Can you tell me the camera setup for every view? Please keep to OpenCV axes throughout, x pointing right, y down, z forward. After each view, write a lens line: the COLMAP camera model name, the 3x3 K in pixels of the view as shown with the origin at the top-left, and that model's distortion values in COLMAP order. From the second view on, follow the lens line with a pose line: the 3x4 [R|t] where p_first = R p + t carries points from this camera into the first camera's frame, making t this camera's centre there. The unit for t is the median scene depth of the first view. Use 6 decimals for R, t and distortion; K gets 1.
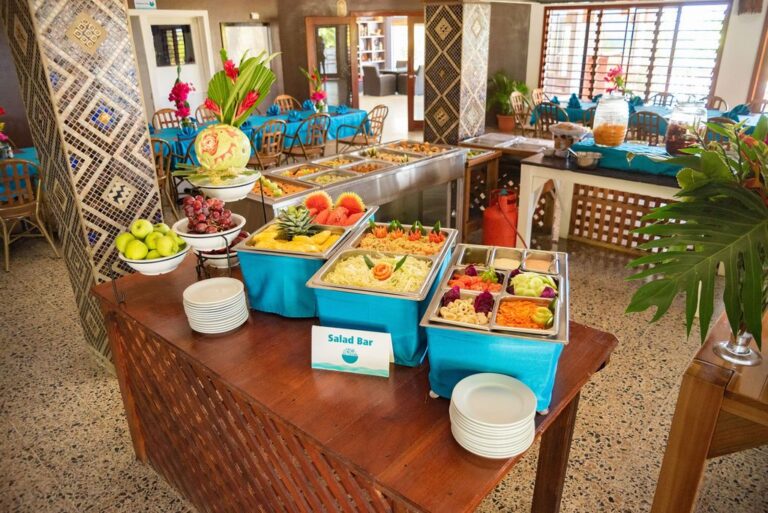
lens RADIAL K [[549.2, 0, 384.0], [0, 549.2, 256.5], [0, 0, 1]] dist [-0.025258, 0.001348]
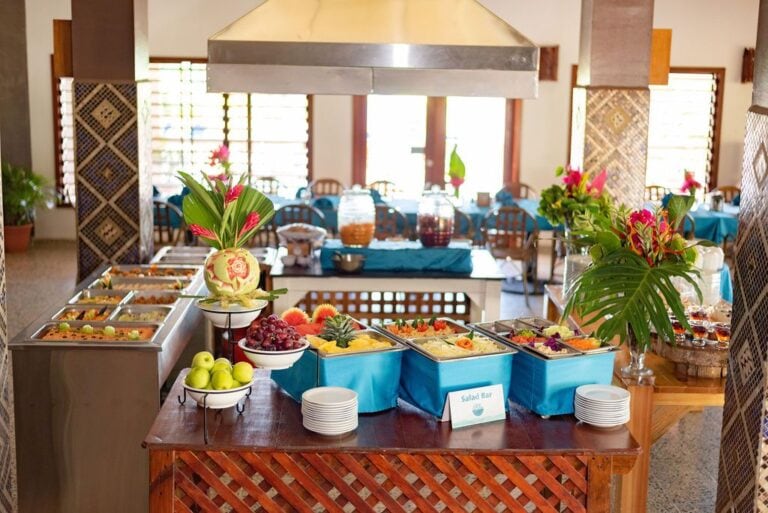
lens RADIAL K [[1107.2, 0, 384.0], [0, 1107.2, 256.5], [0, 0, 1]] dist [0.030320, 0.026917]
pose [[0.735903, -0.092632, 0.670720, -0.764978], [0.232860, 0.964797, -0.122244, 0.041142], [-0.635785, 0.246144, 0.731568, -0.329093]]
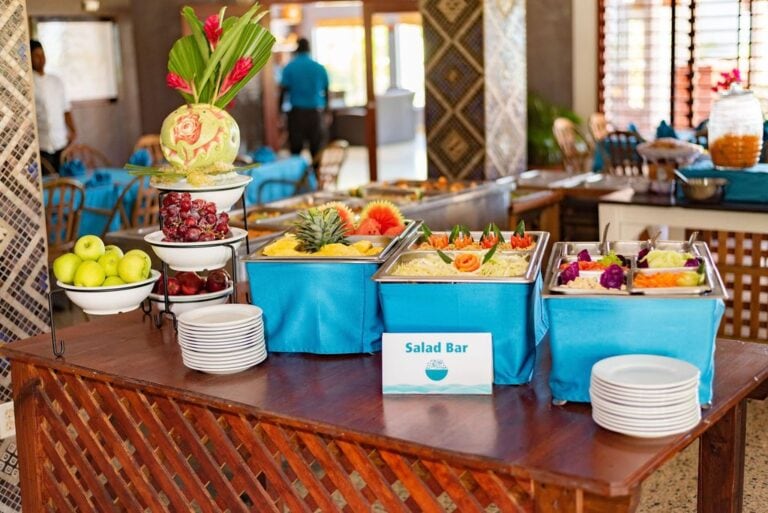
lens RADIAL K [[1107.2, 0, 384.0], [0, 1107.2, 256.5], [0, 0, 1]] dist [0.030320, 0.026917]
pose [[0.995813, -0.035943, 0.084051, -0.101225], [0.052224, 0.978328, -0.200369, 0.131088], [-0.075027, 0.203919, 0.976109, -0.192076]]
